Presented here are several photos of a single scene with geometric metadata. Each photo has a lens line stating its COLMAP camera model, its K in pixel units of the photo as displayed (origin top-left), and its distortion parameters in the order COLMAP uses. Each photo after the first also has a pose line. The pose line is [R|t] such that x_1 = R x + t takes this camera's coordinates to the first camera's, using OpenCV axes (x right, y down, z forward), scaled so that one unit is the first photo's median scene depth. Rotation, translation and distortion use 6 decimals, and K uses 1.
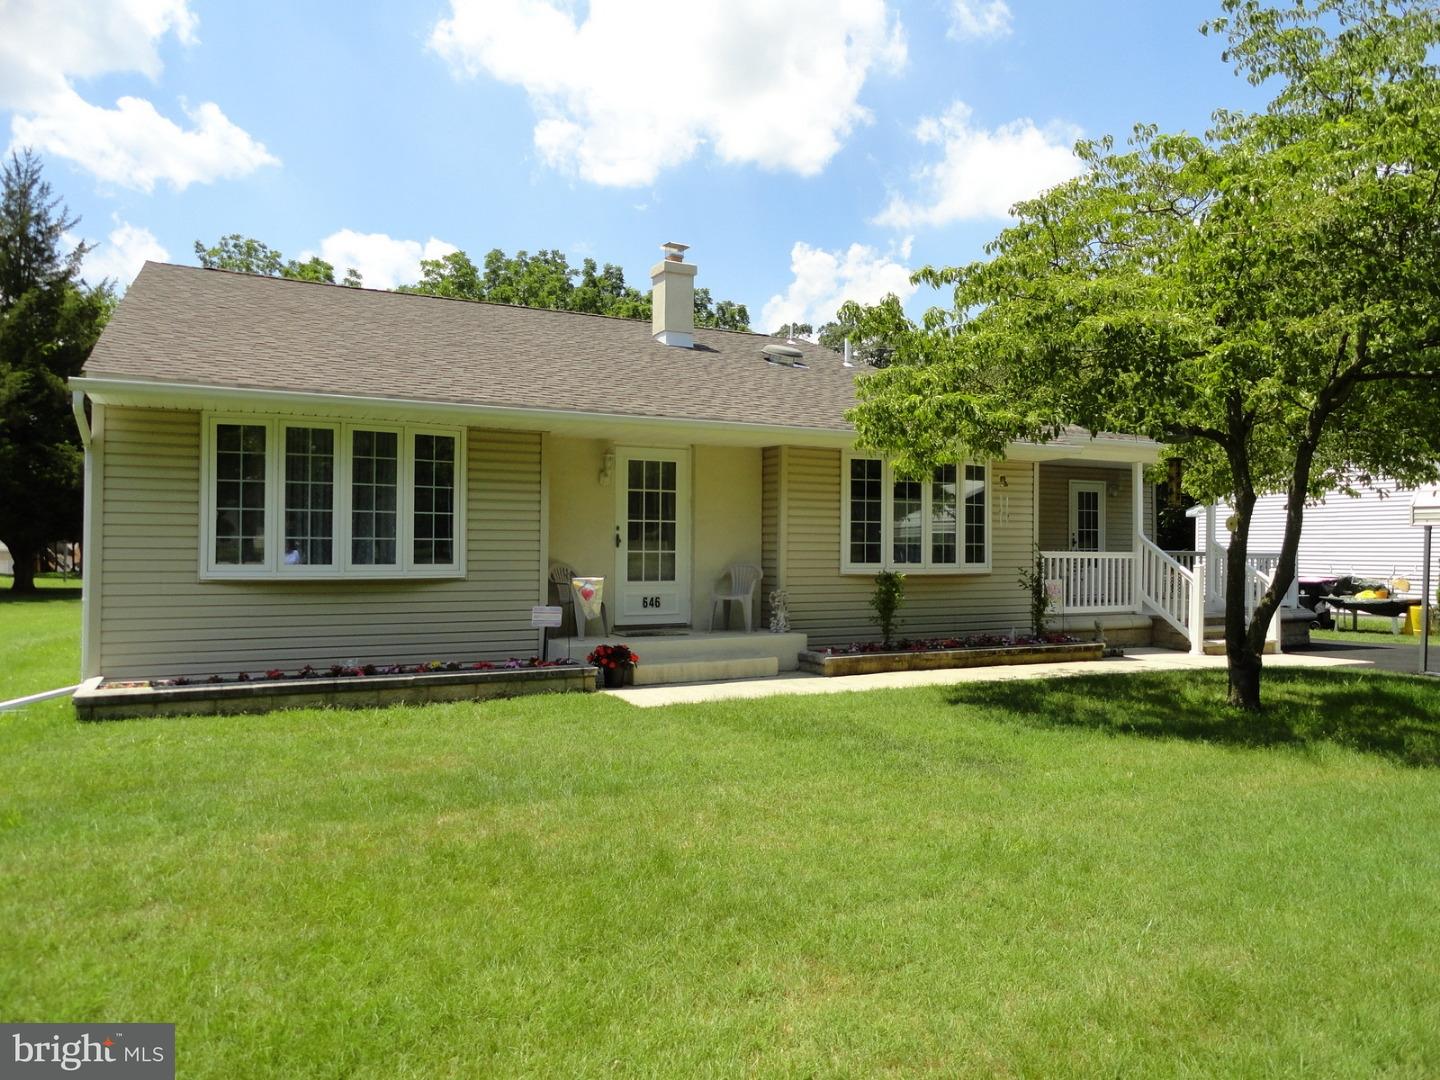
lens RADIAL K [[982.3, 0, 720.0], [0, 982.3, 540.0], [0, 0, 1]] dist [-0.004608, -0.001021]
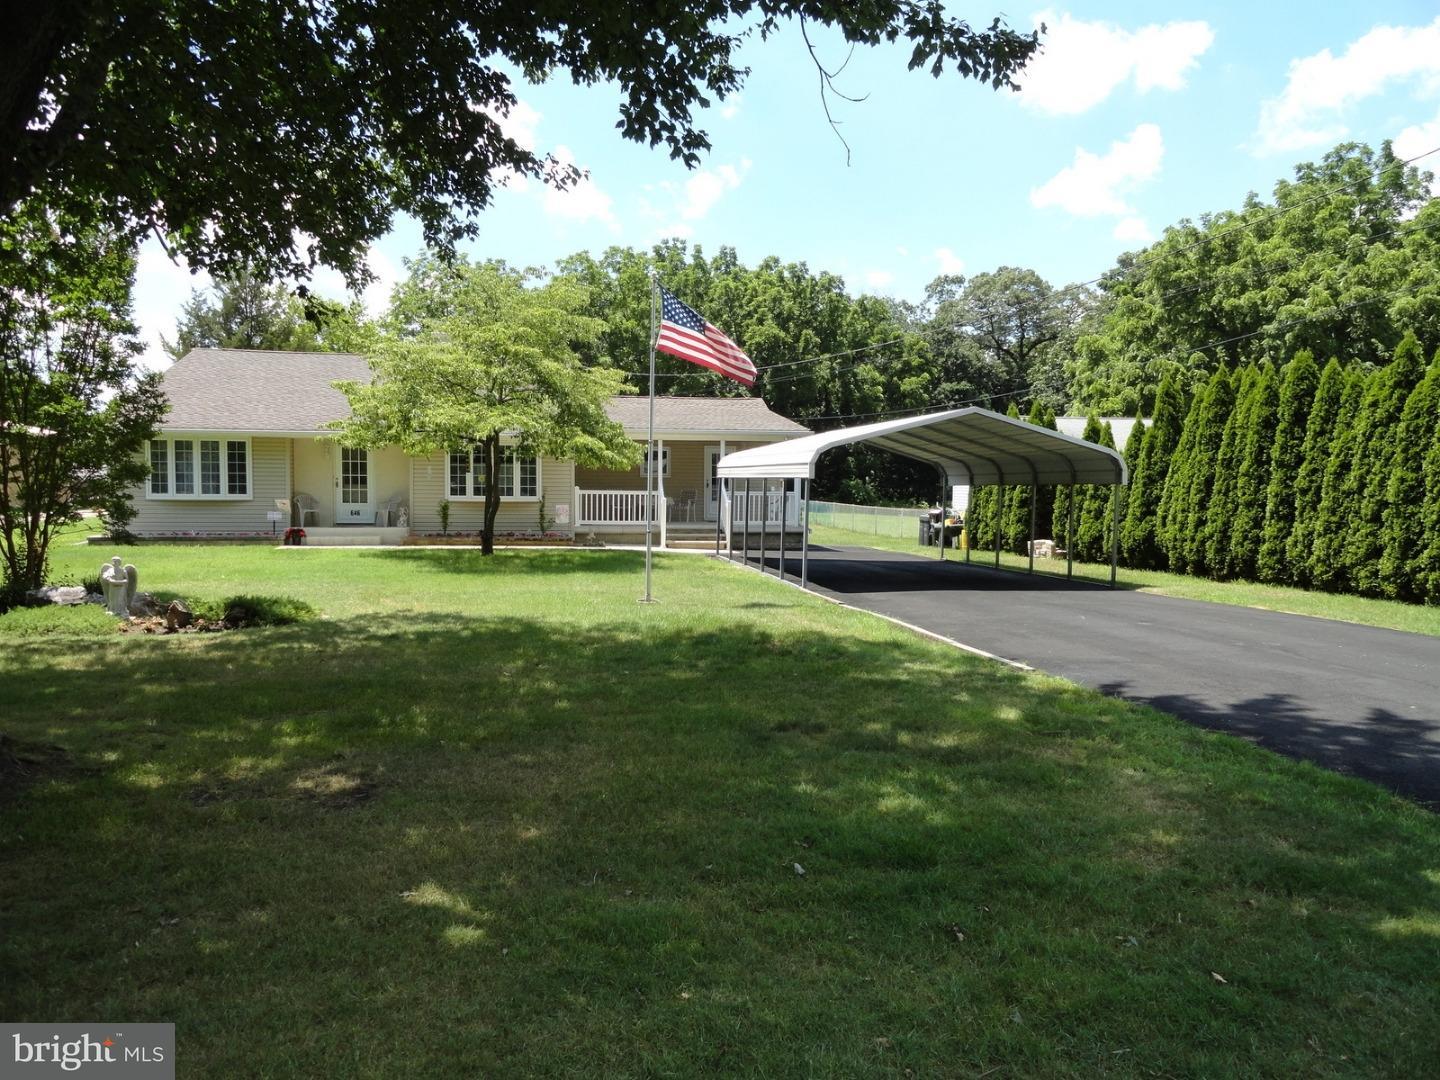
lens RADIAL K [[982.3, 0, 720.0], [0, 982.3, 540.0], [0, 0, 1]] dist [-0.004608, -0.001021]
pose [[0.960448, 0.017788, -0.277892, 1.528403], [-0.001183, 0.998209, 0.059807, -0.008774], [0.278458, -0.057113, 0.958749, -1.004184]]
